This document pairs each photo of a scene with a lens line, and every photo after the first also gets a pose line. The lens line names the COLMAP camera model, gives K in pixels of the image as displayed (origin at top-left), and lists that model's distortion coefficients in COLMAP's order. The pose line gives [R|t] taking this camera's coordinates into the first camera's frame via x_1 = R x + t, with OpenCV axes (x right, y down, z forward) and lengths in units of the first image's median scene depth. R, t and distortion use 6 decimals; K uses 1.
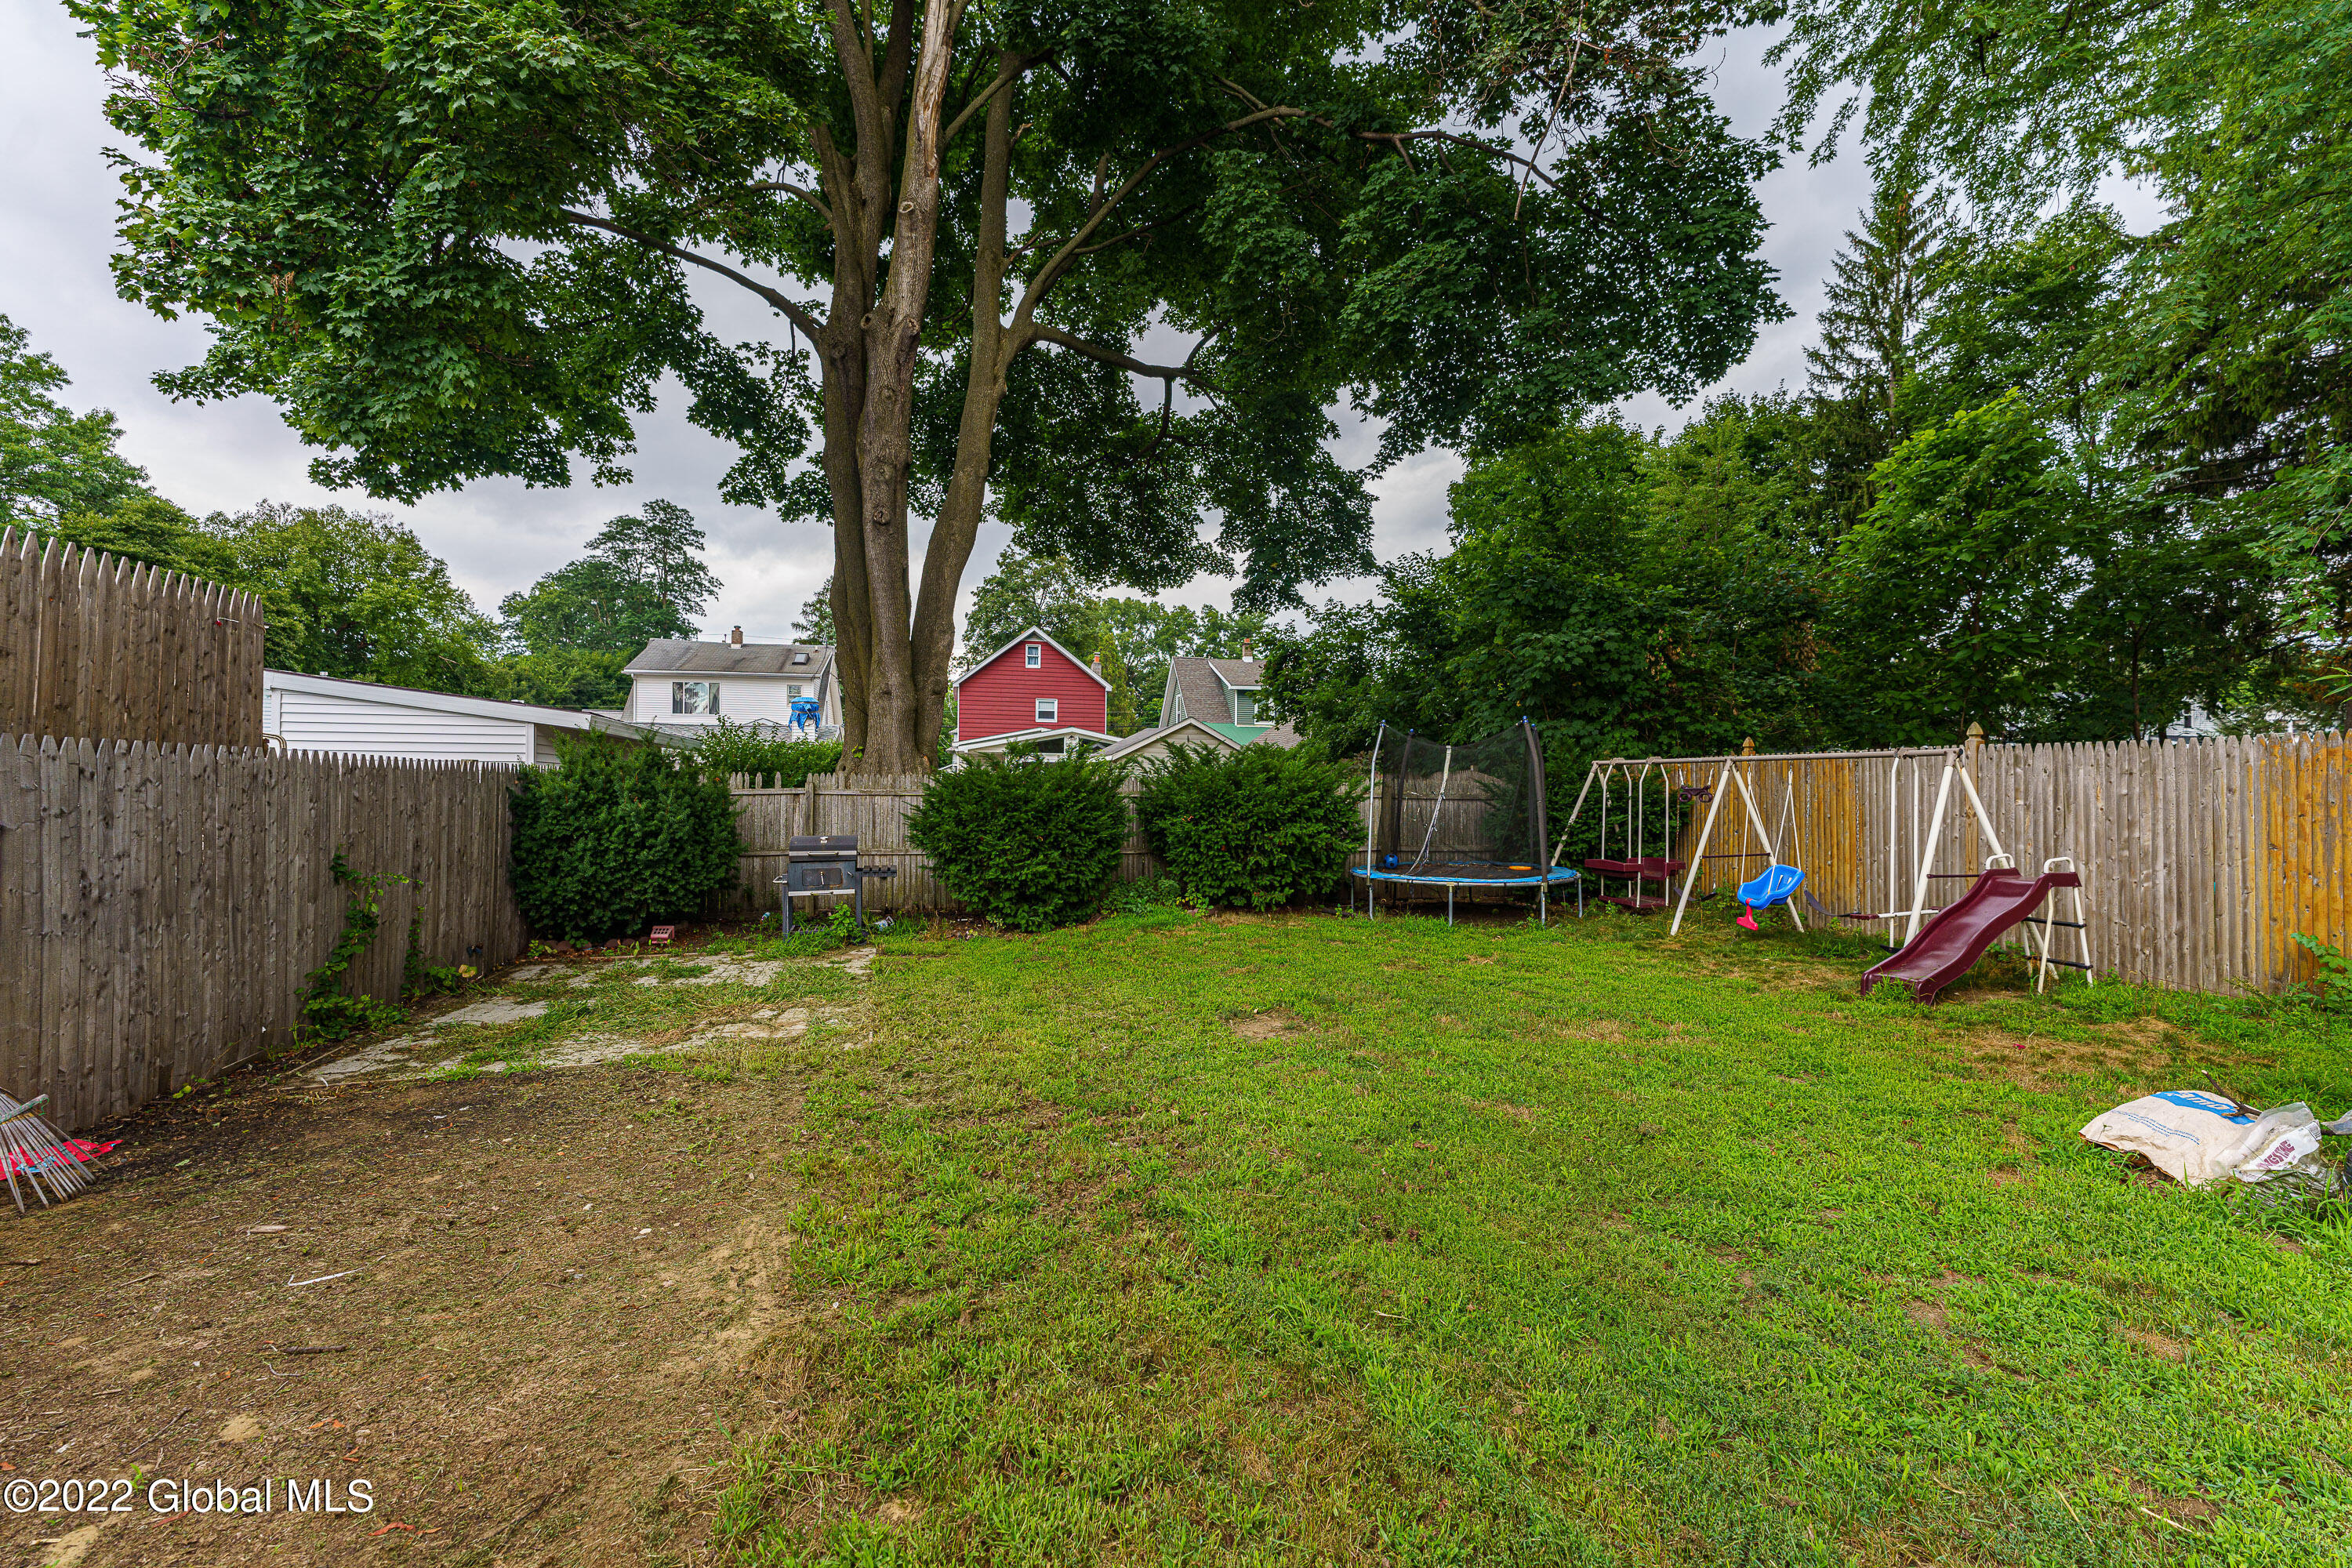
lens RADIAL K [[933.5, 0, 1177.5], [0, 933.5, 780.4], [0, 0, 1]] dist [0.001143, -0.000403]
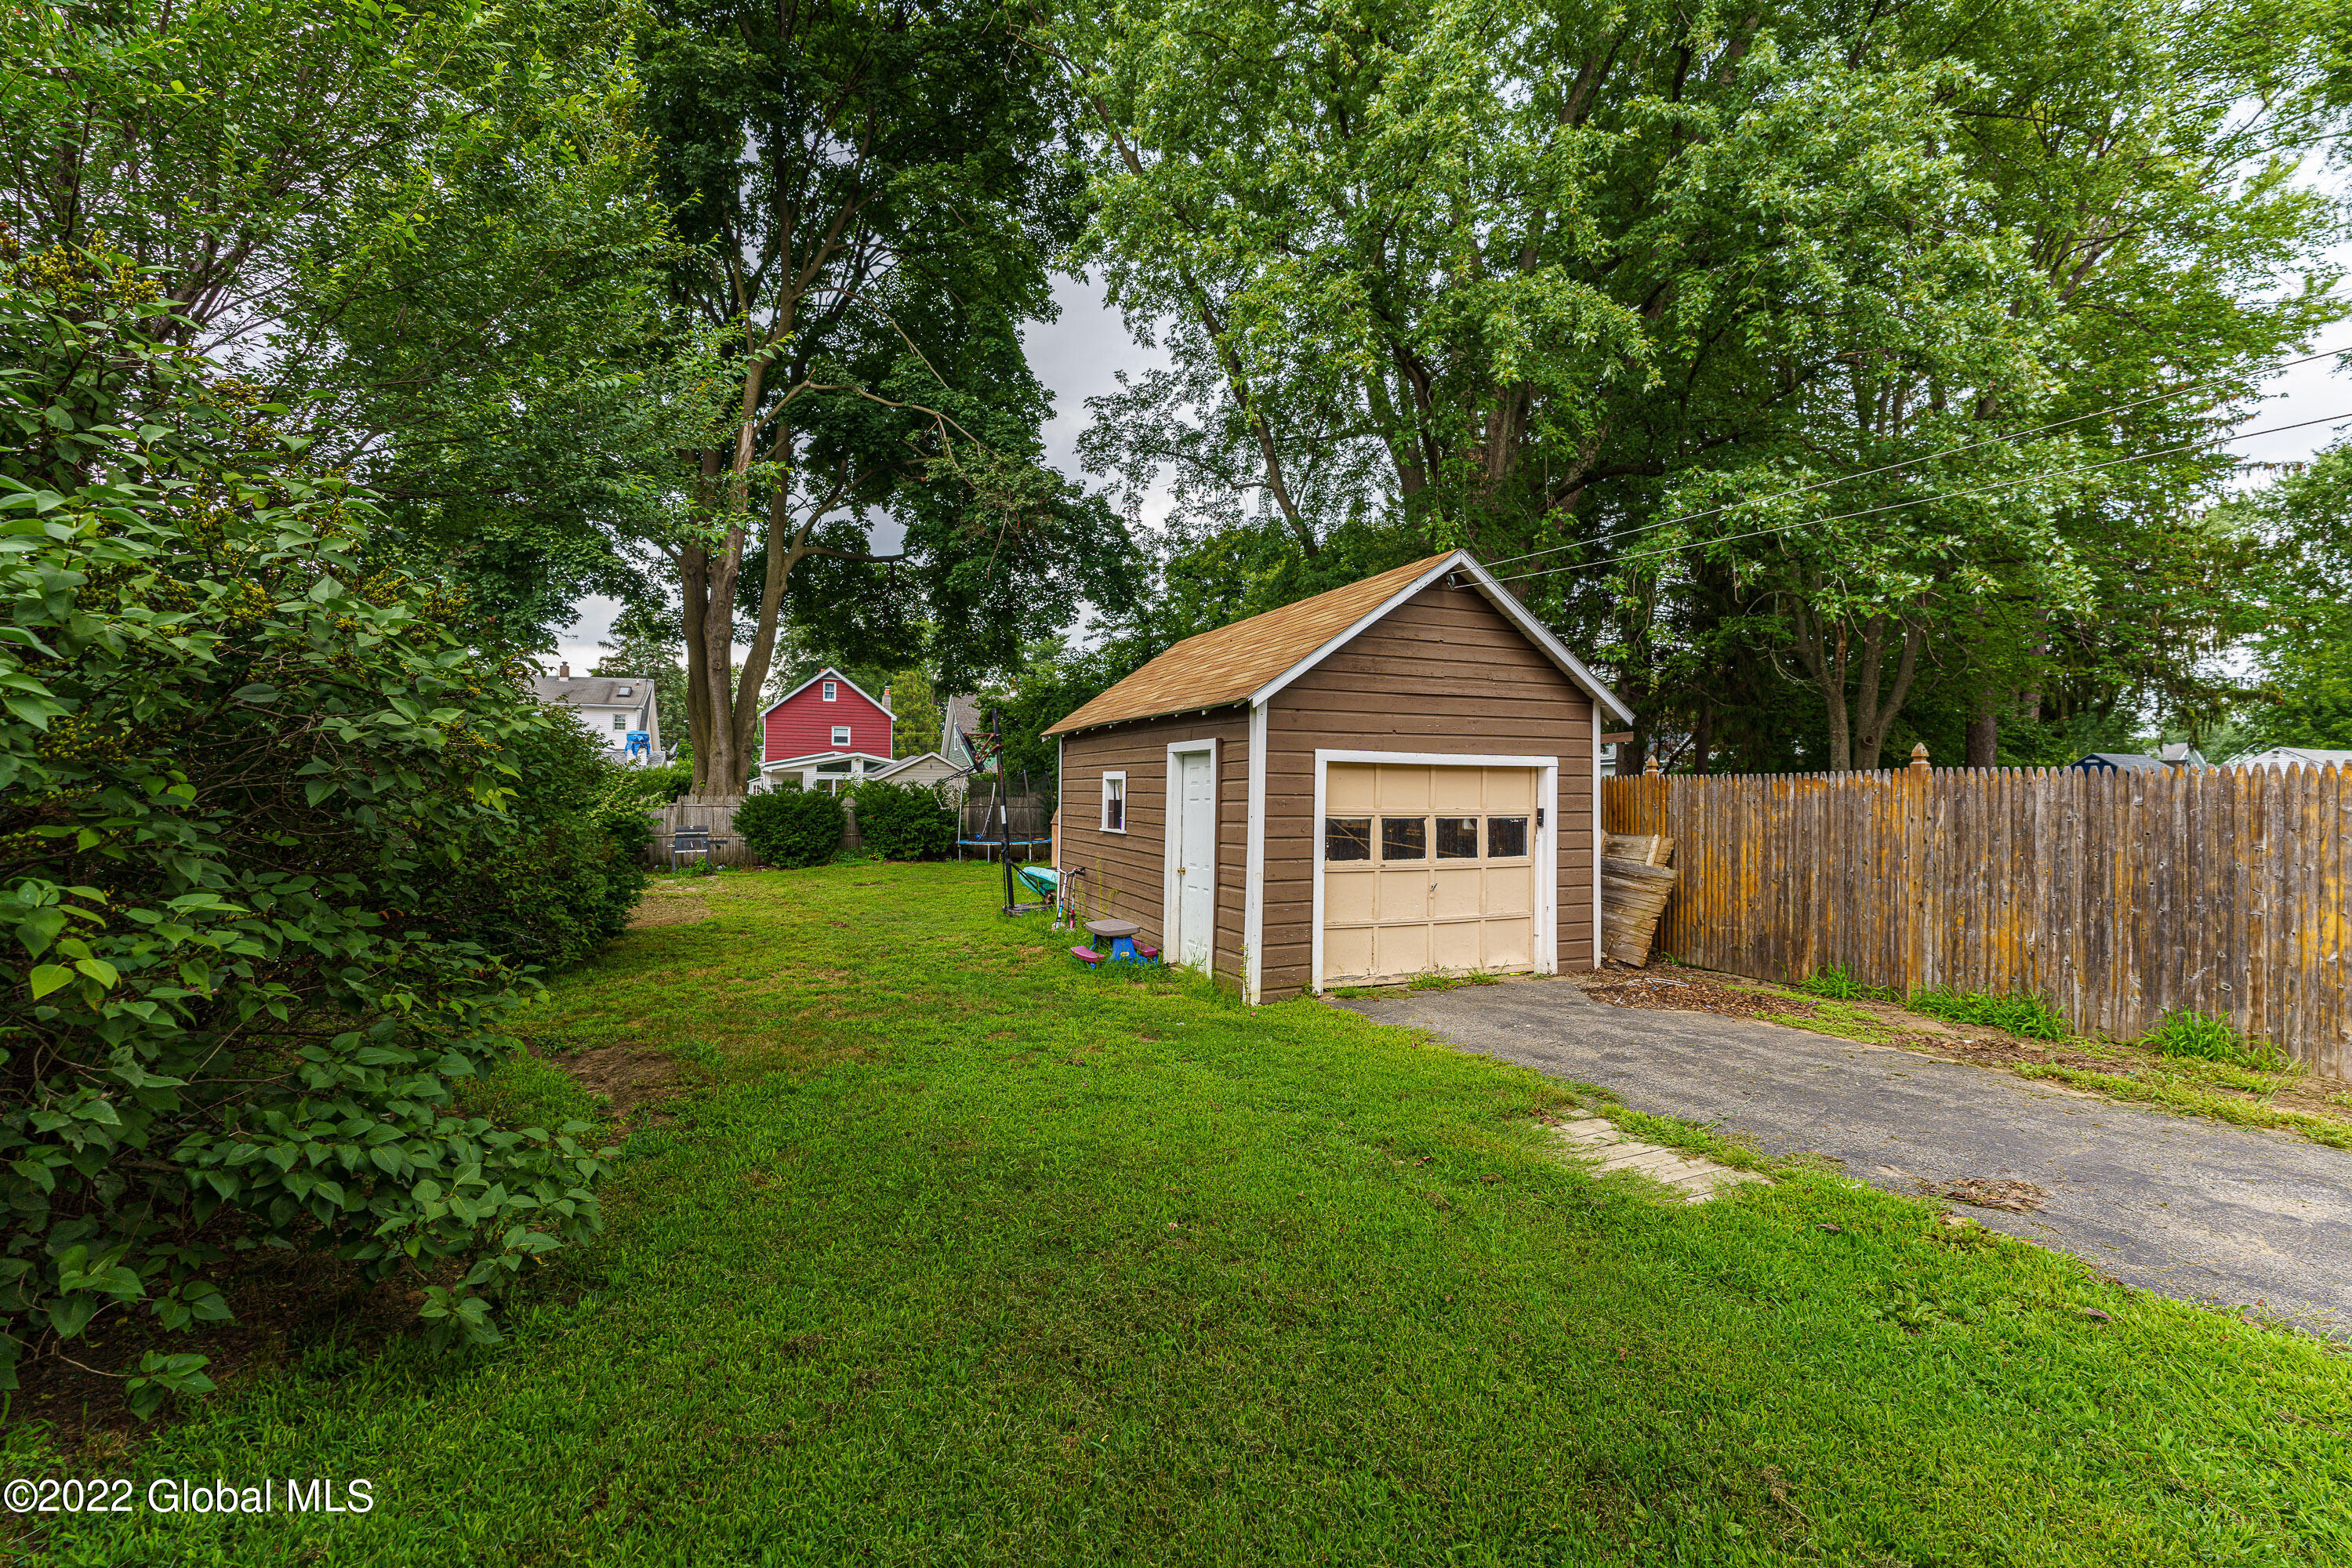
lens RADIAL K [[933.5, 0, 1166.6], [0, 933.5, 777.0], [0, 0, 1]] dist [0.001143, -0.000403]
pose [[0.985321, -0.001206, 0.170706, 0.261837], [0.003282, 0.999924, -0.011876, -0.018680], [-0.170678, 0.012262, 0.985251, -1.027922]]
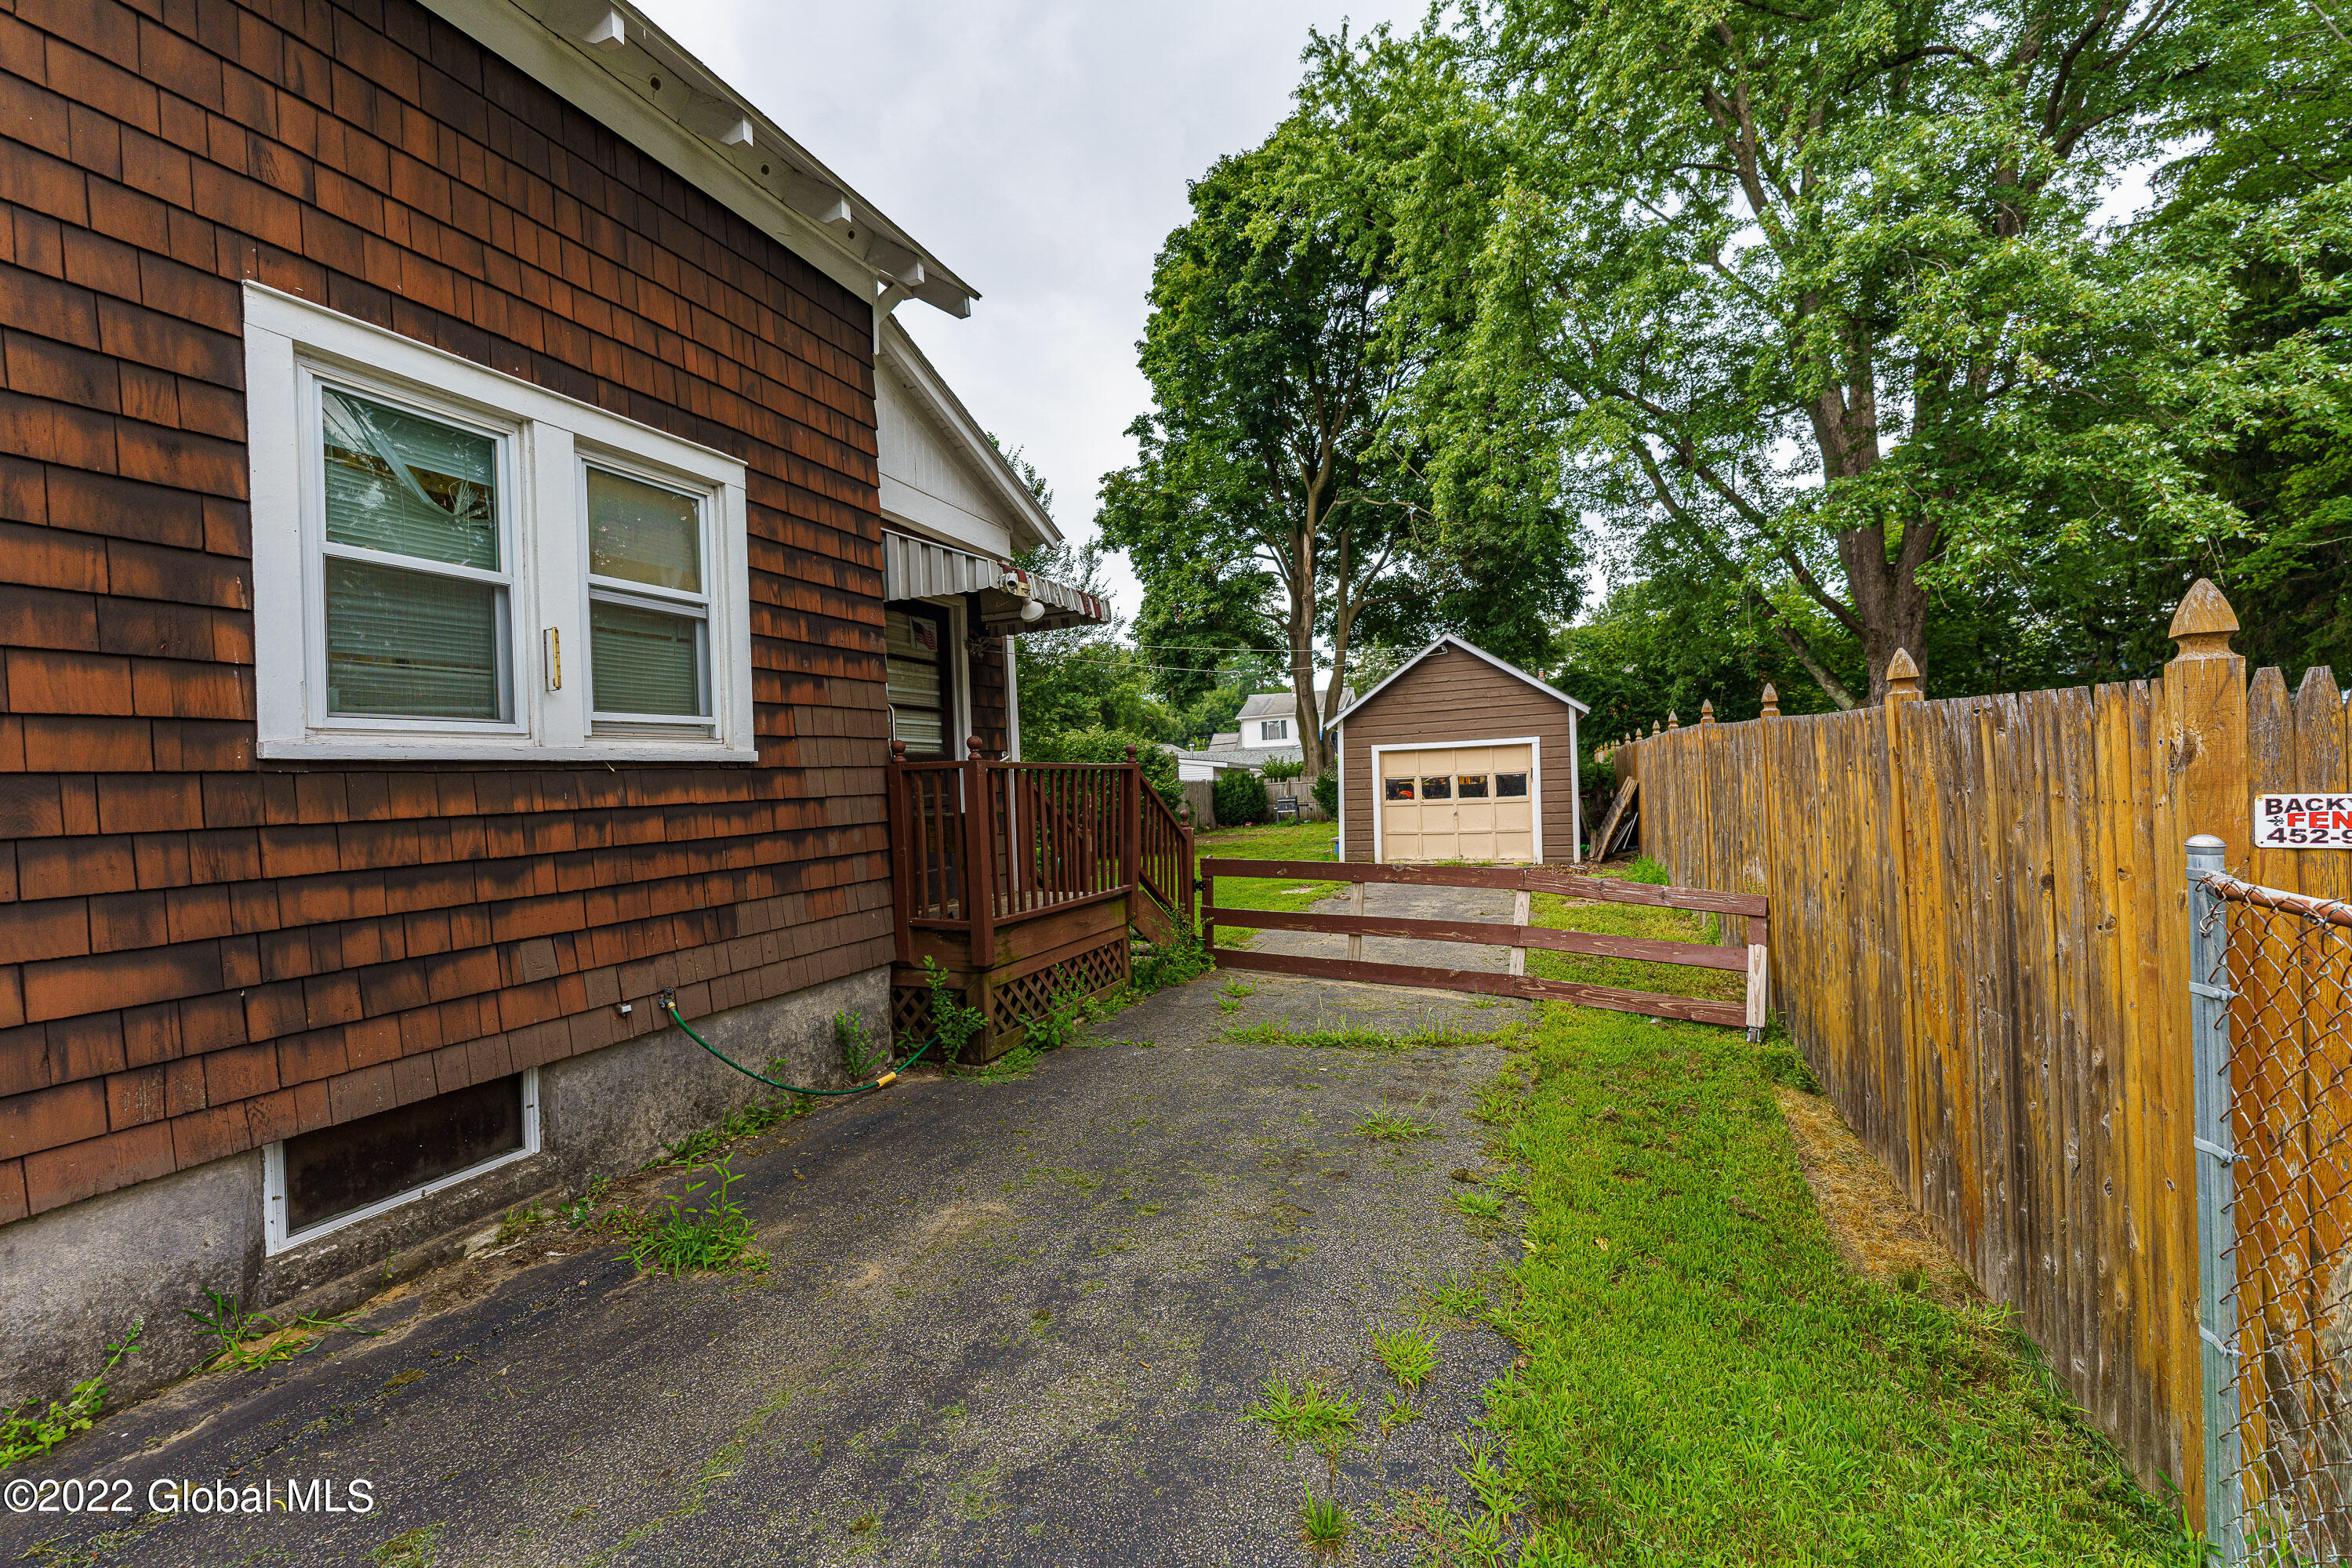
lens RADIAL K [[933.5, 0, 1176.7], [0, 933.5, 785.5], [0, 0, 1]] dist [0.001143, -0.000403]
pose [[0.813052, -0.044242, -0.580508, 1.064395], [0.055565, 0.998454, 0.001730, -0.005728], [0.579534, -0.033663, 0.814253, -1.684968]]
